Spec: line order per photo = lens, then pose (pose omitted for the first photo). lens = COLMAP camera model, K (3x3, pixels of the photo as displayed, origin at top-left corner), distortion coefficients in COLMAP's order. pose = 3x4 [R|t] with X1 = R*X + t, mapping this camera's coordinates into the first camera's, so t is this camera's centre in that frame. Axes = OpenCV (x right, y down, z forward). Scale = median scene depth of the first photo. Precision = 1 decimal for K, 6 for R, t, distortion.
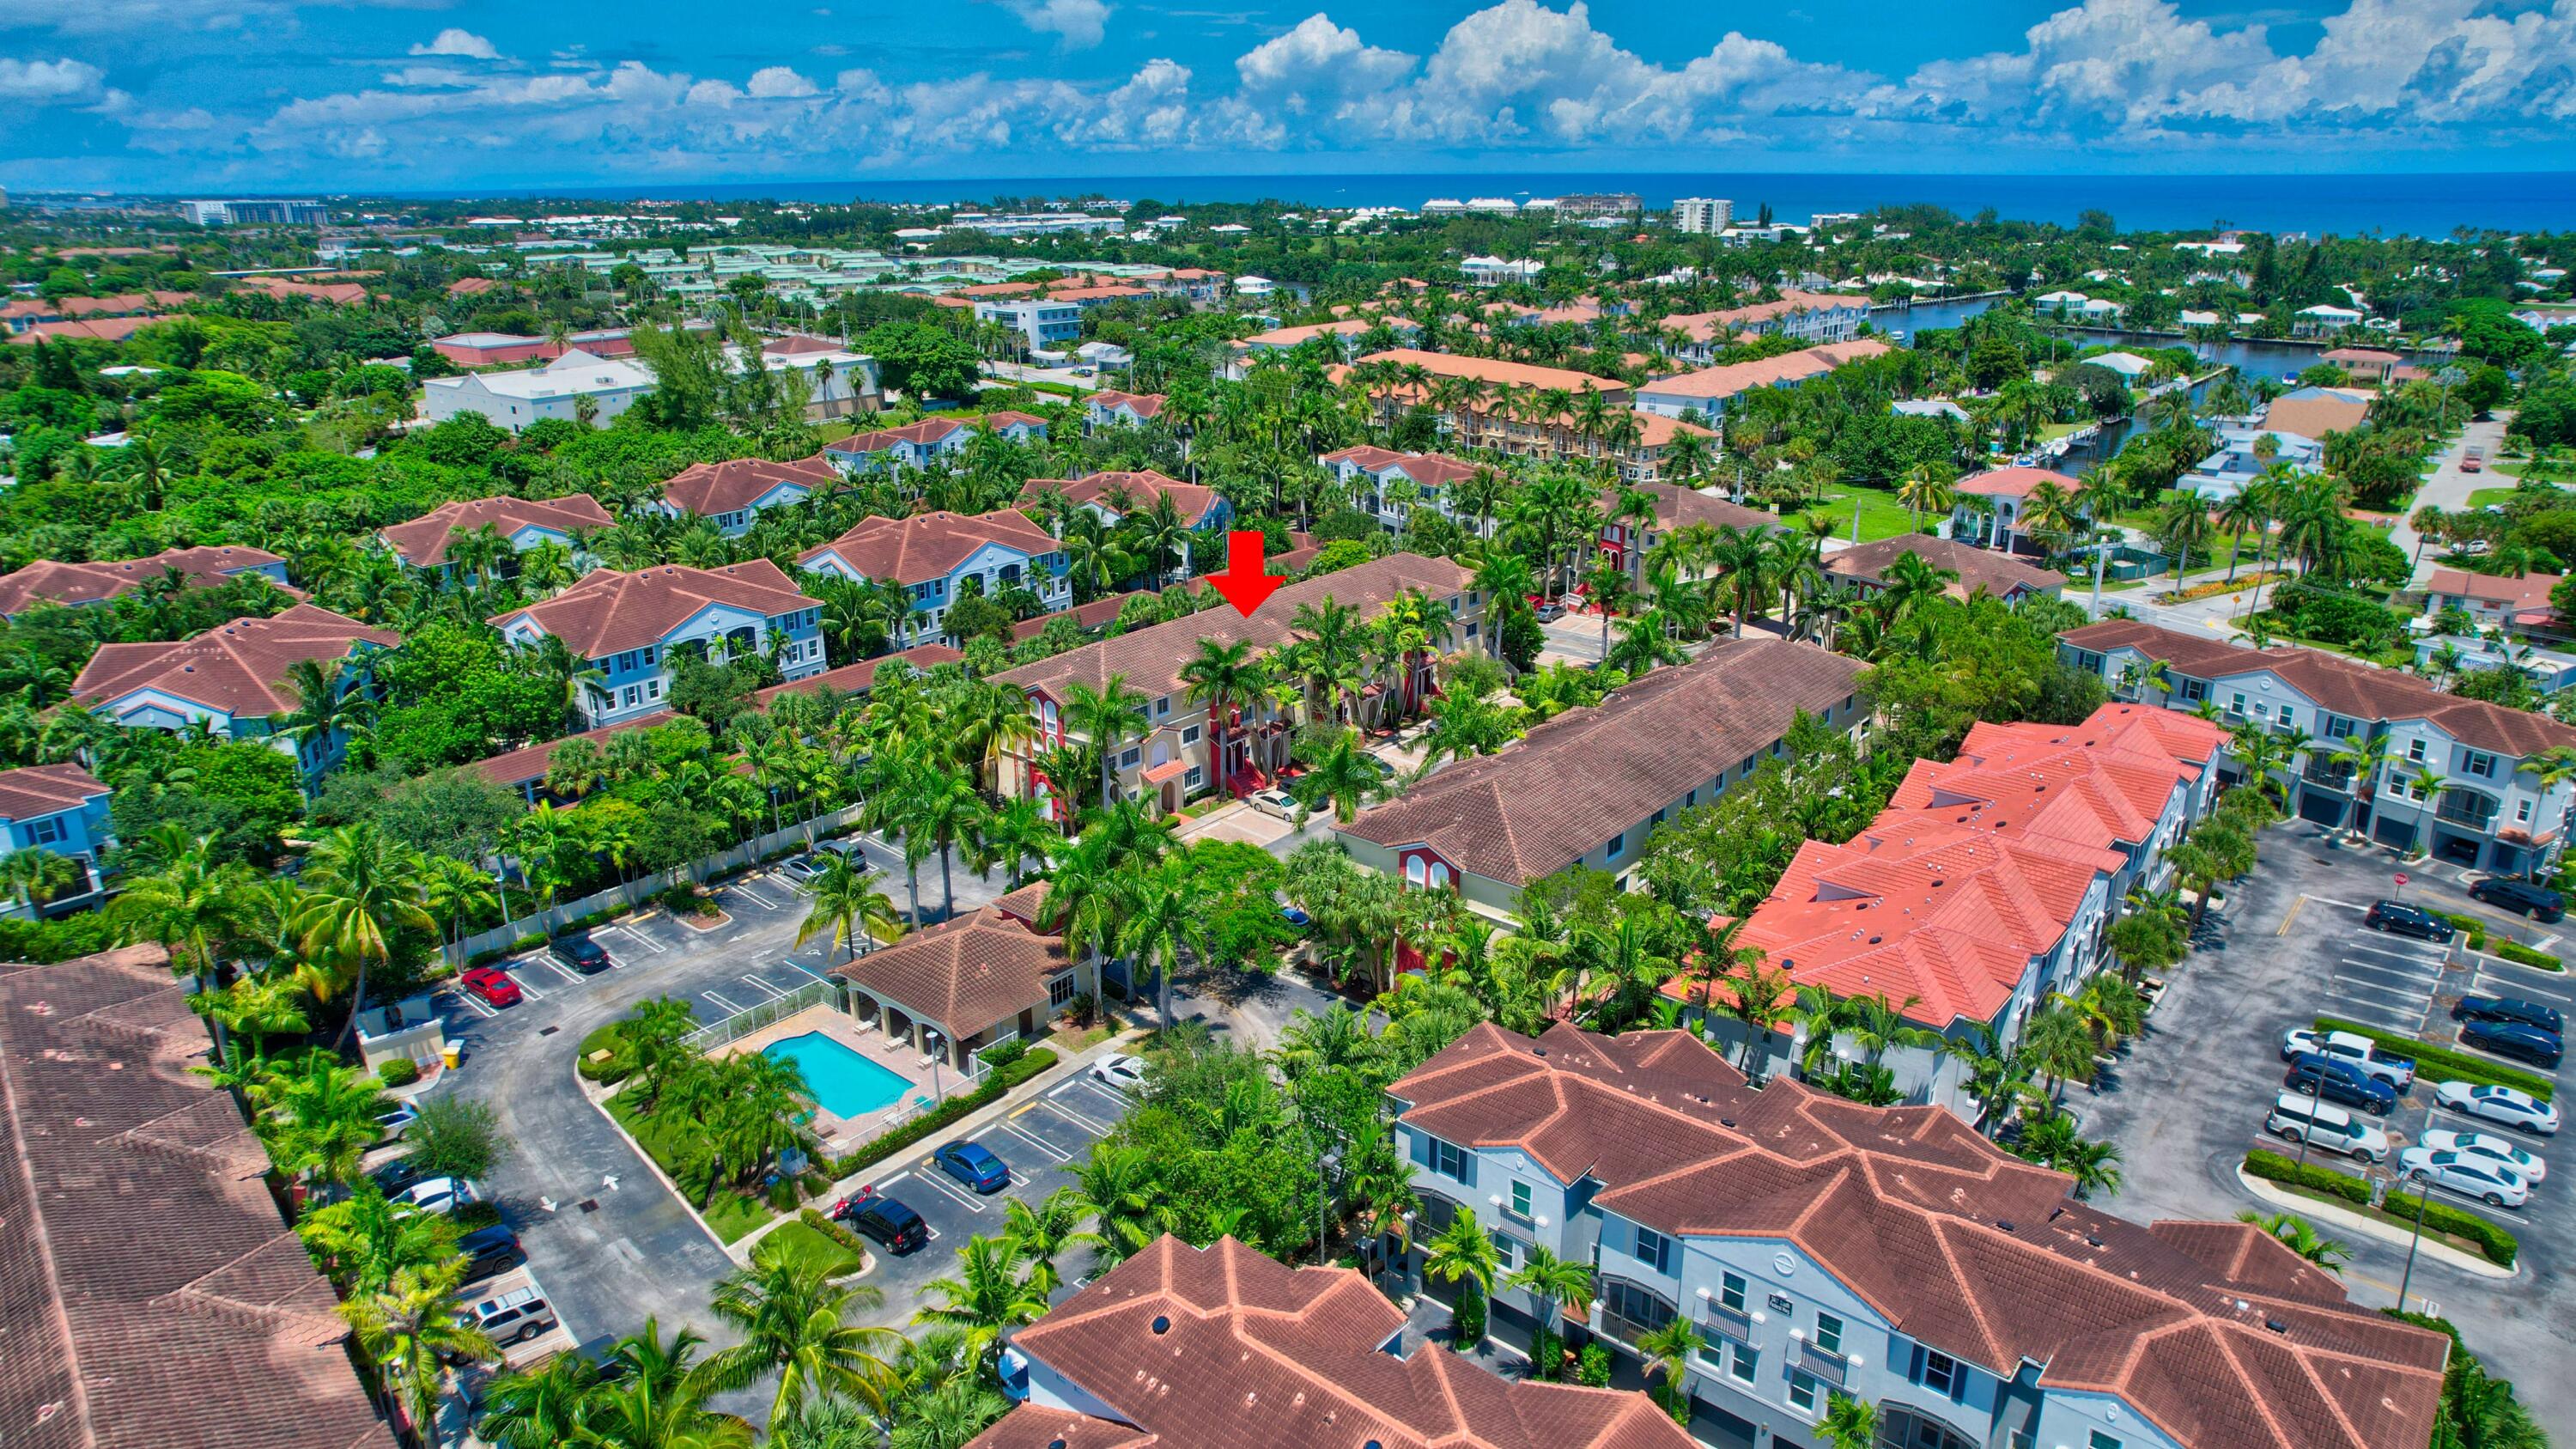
lens RADIAL K [[1655.4, 0, 1304.7], [0, 1655.4, 719.5], [0, 0, 1]] dist [-0.088761, 0.083190]
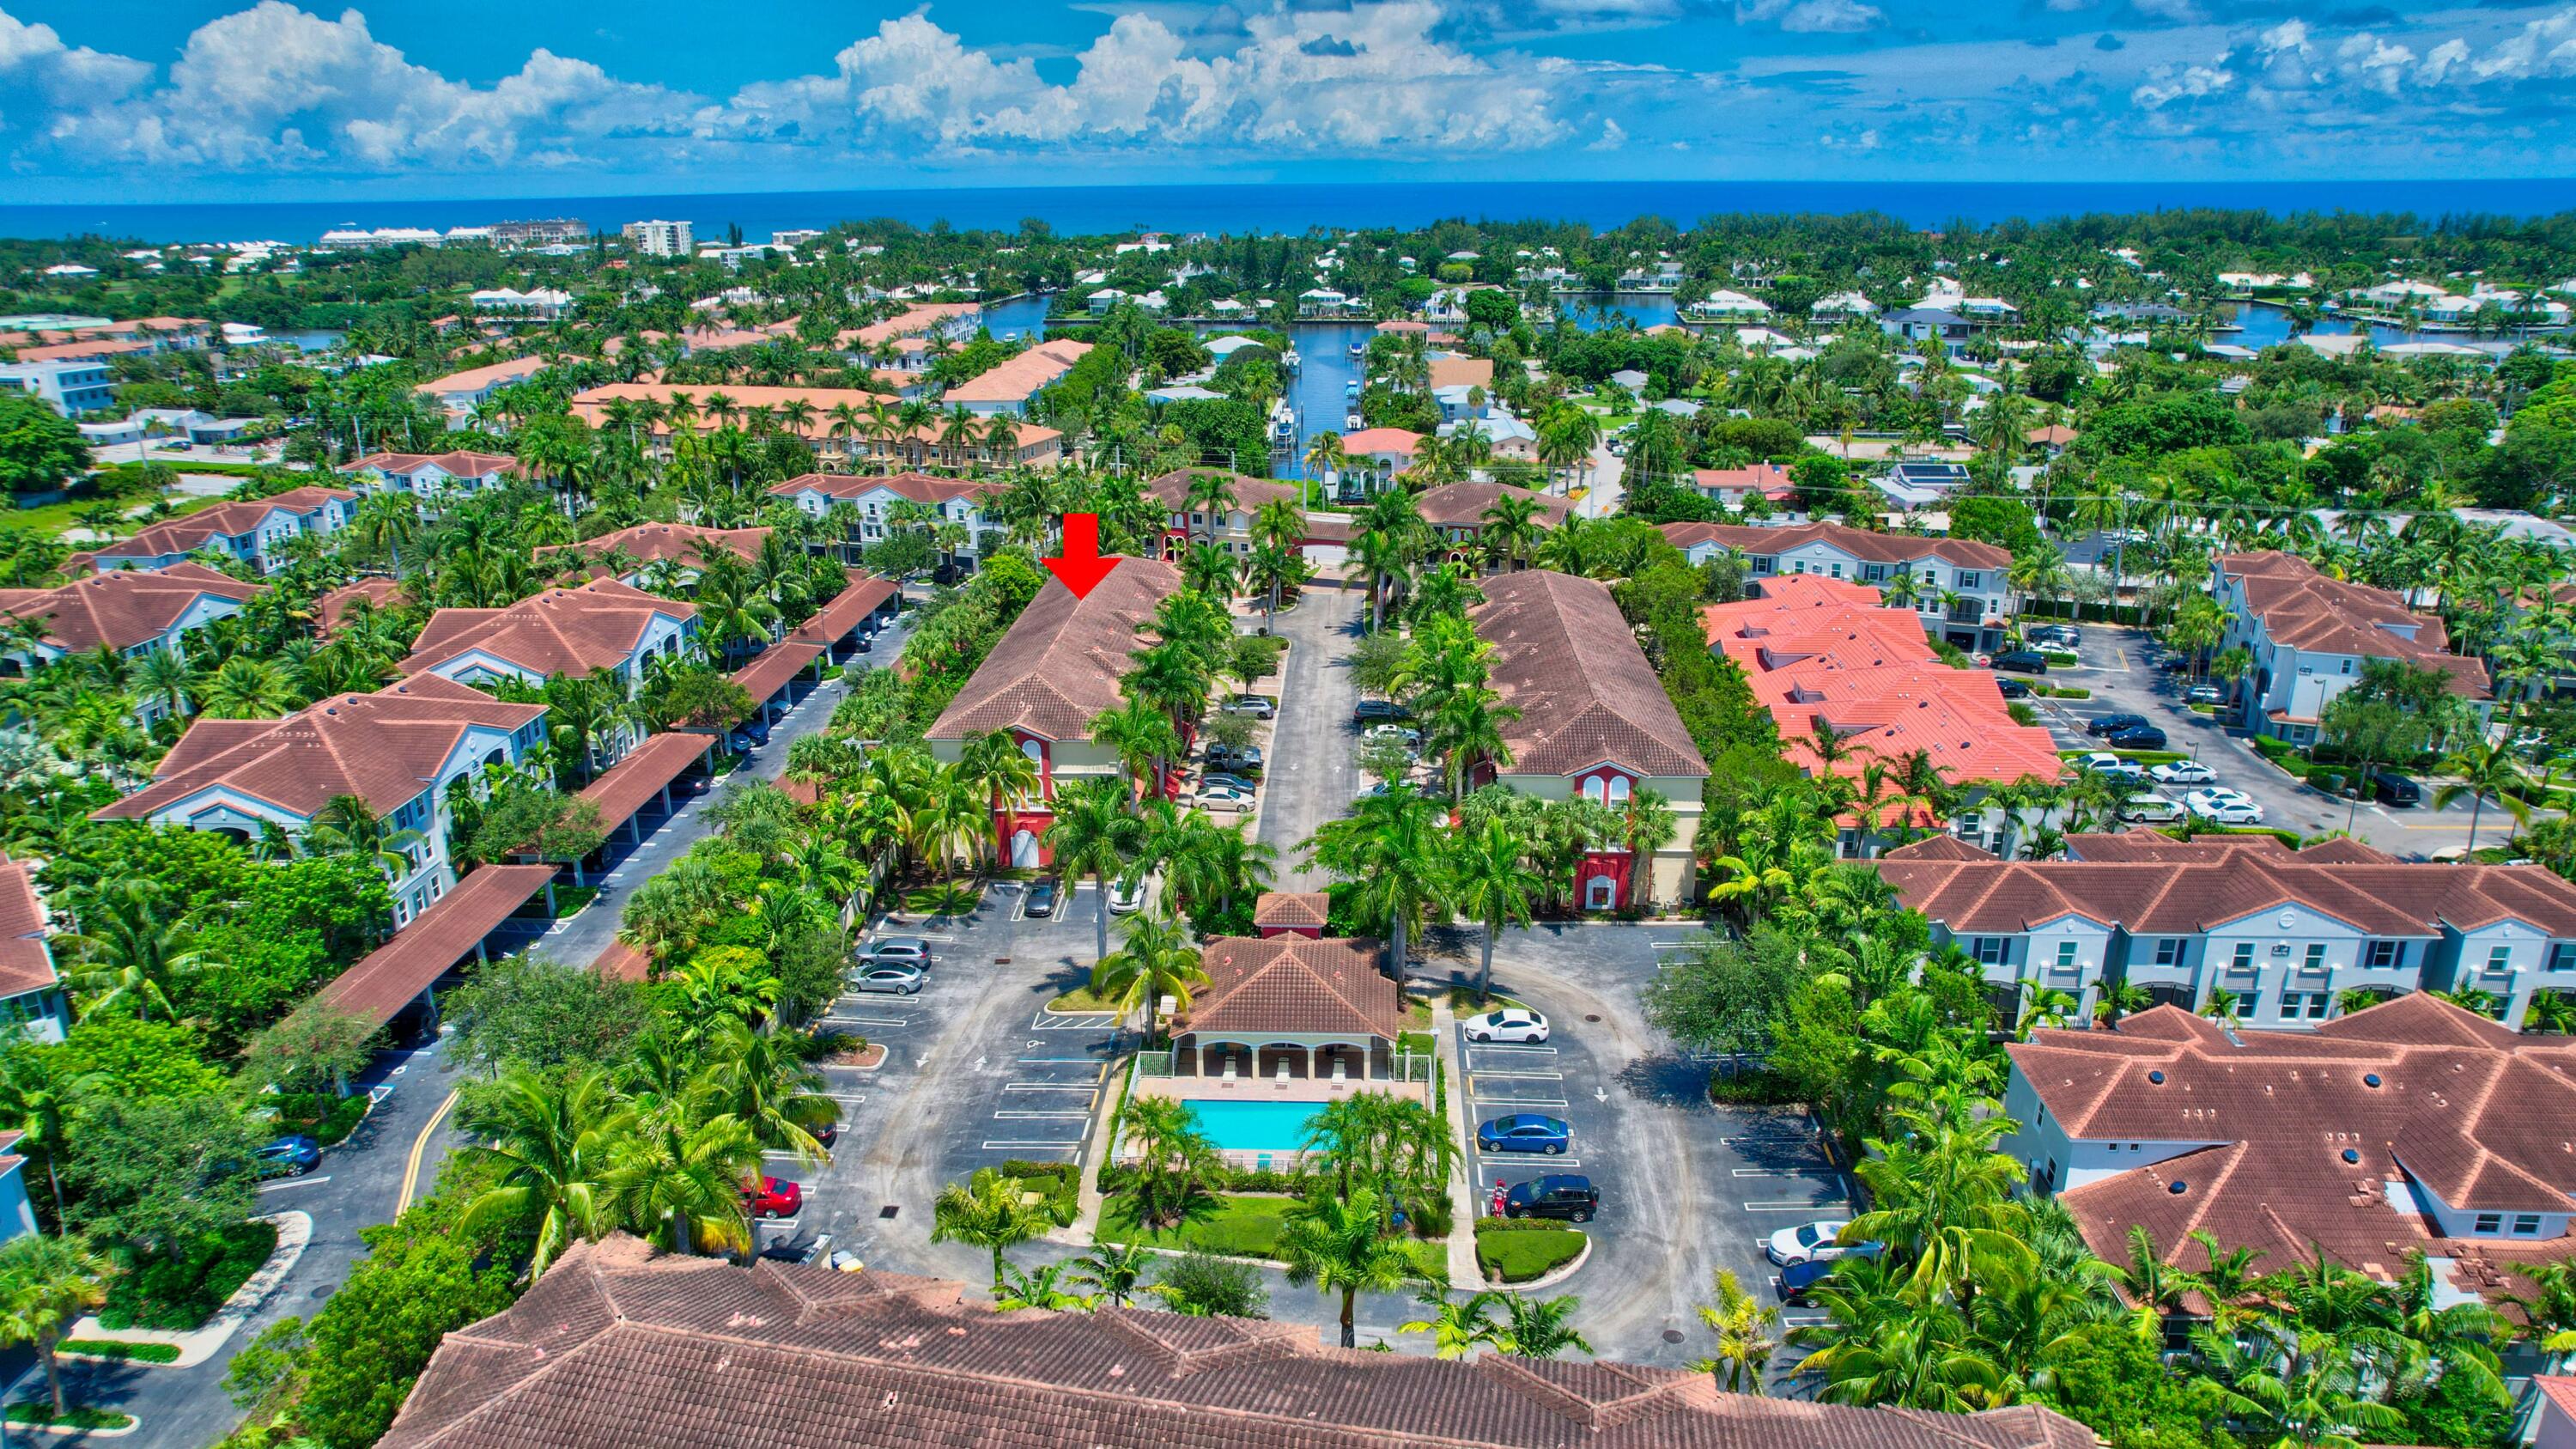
lens RADIAL K [[1645.5, 0, 1306.6], [0, 1645.5, 722.0], [0, 0, 1]] dist [-0.086394, 0.074468]
pose [[0.791092, -0.191750, 0.580866, -0.200435], [0.196507, 0.978929, 0.055529, -0.014738], [-0.579274, 0.070216, 0.812103, 0.056480]]
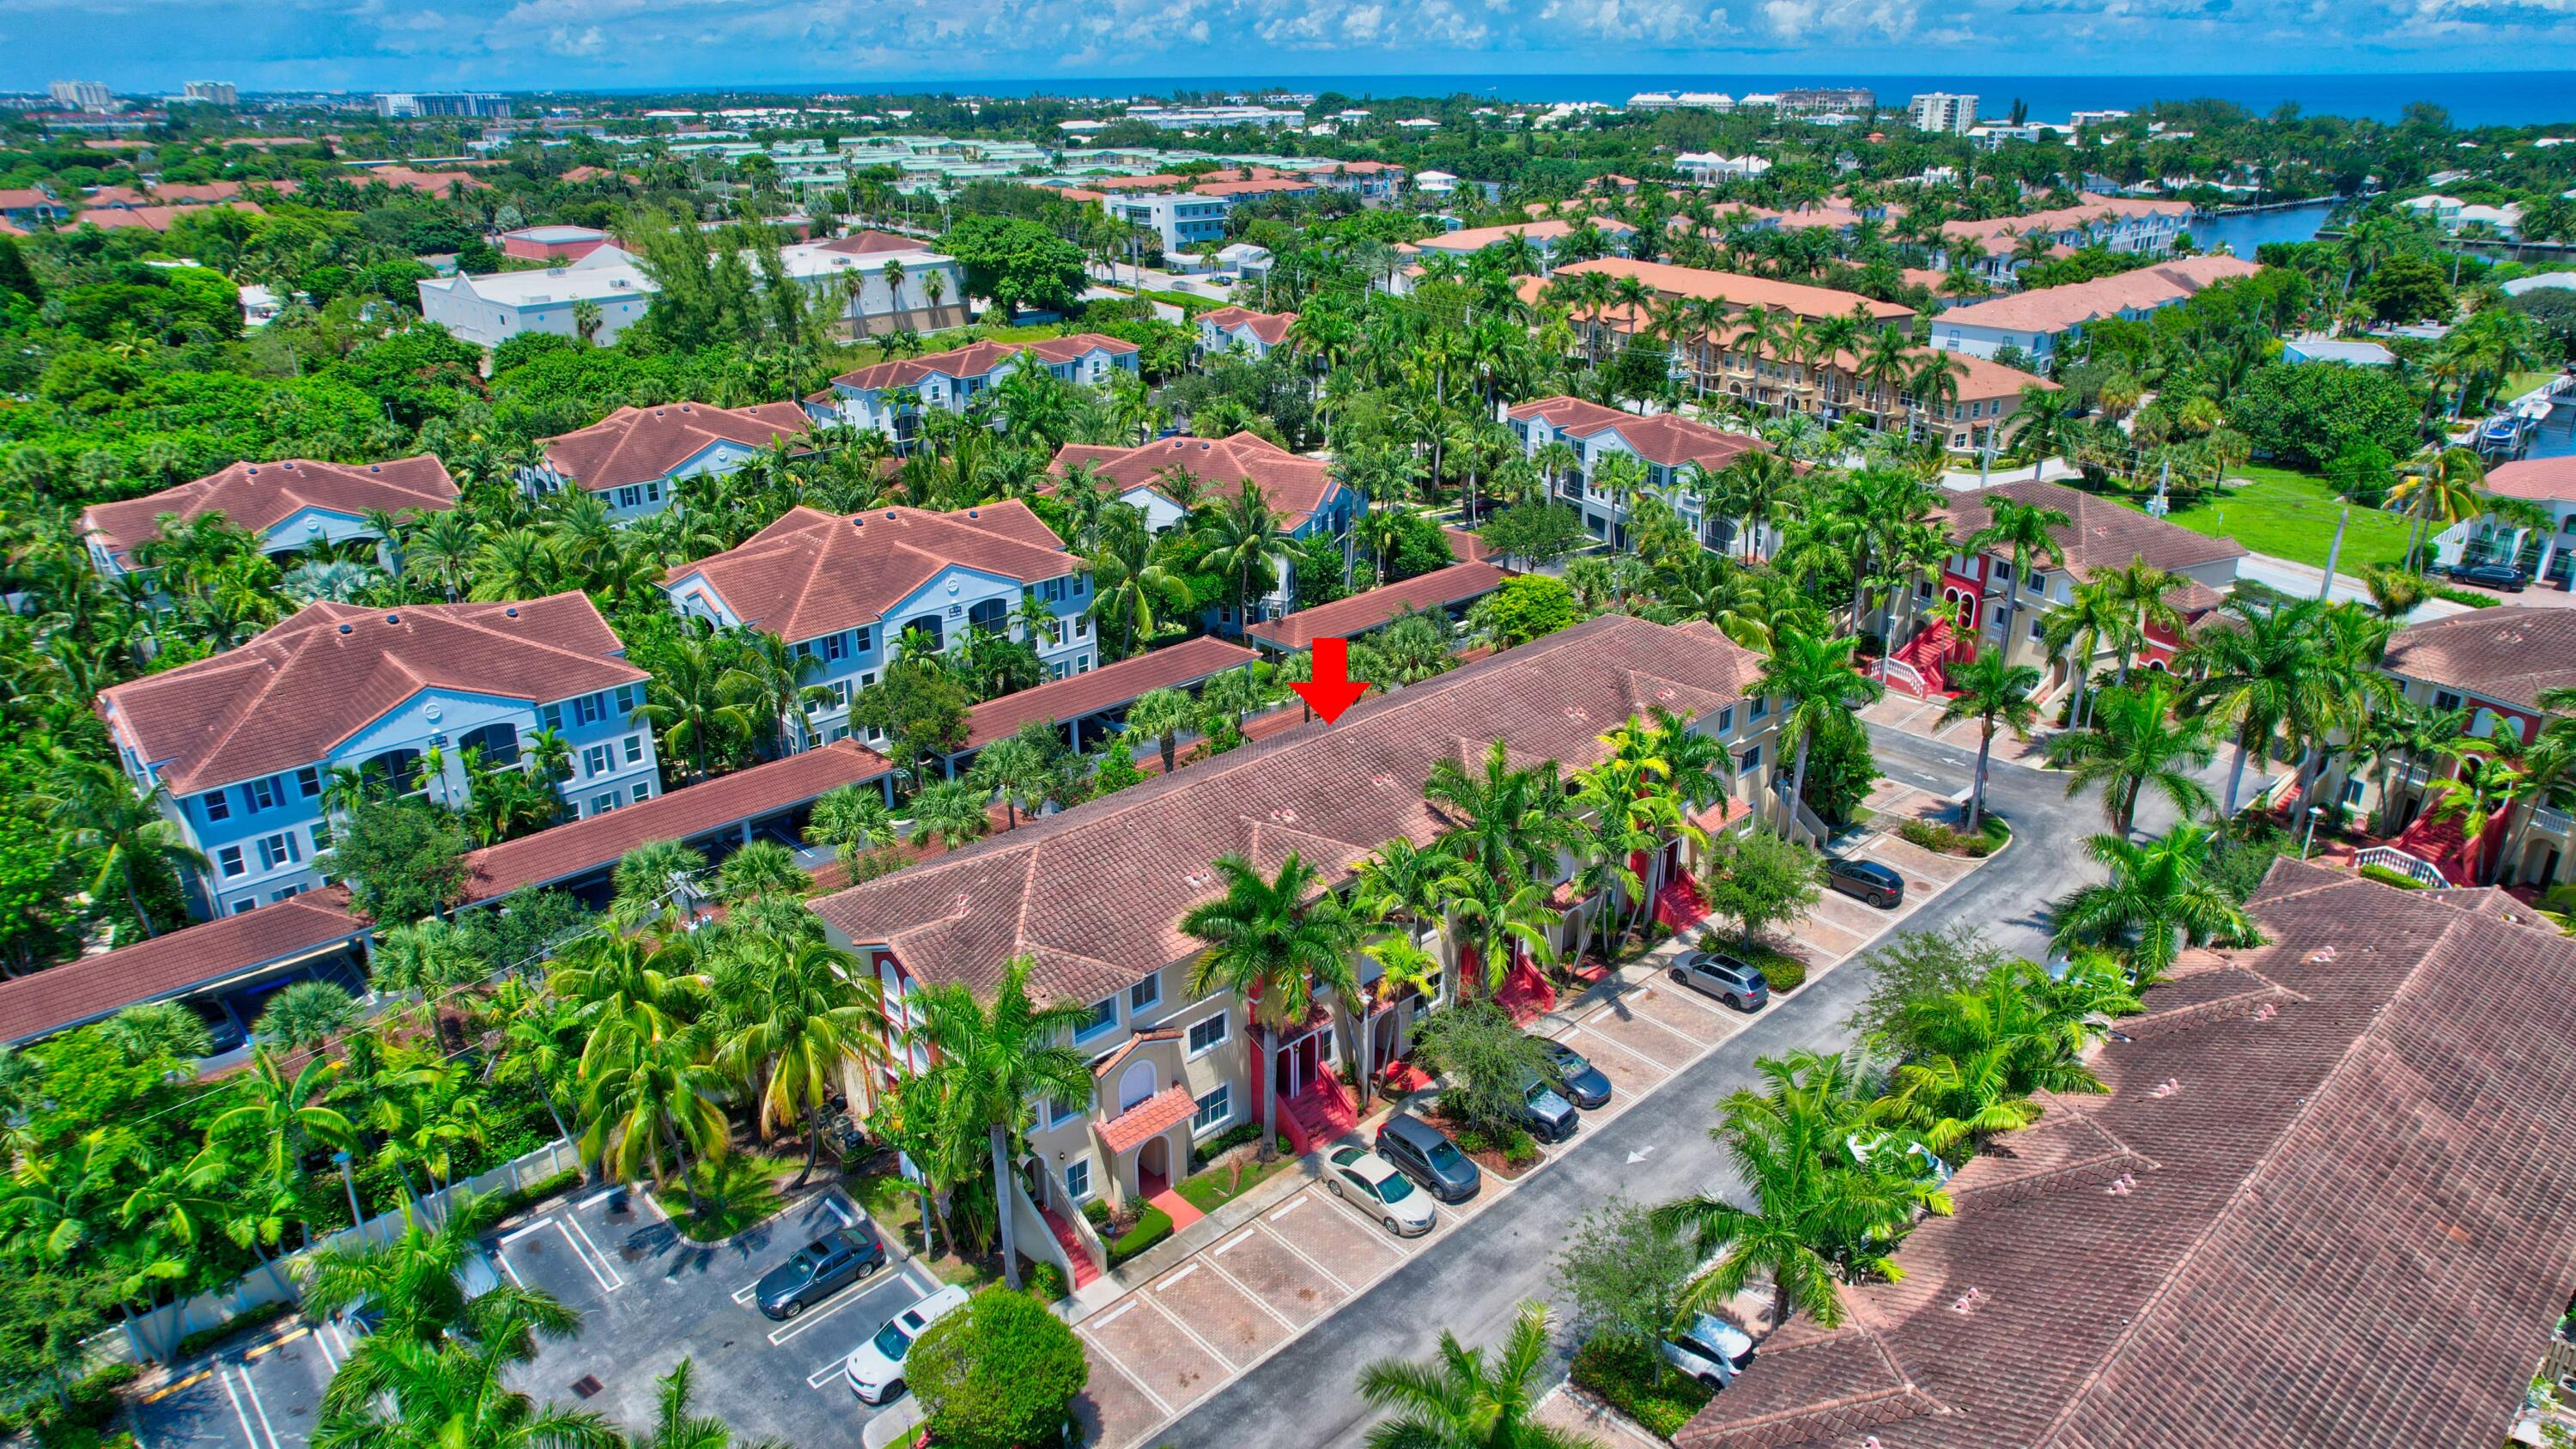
lens RADIAL K [[1655.4, 0, 1304.7], [0, 1655.4, 719.5], [0, 0, 1]] dist [-0.088761, 0.083190]
pose [[0.993745, 0.041061, -0.103854, 0.003053], [-0.035354, 0.997793, 0.056207, -0.042289], [0.105933, -0.052184, 0.993003, 0.188906]]
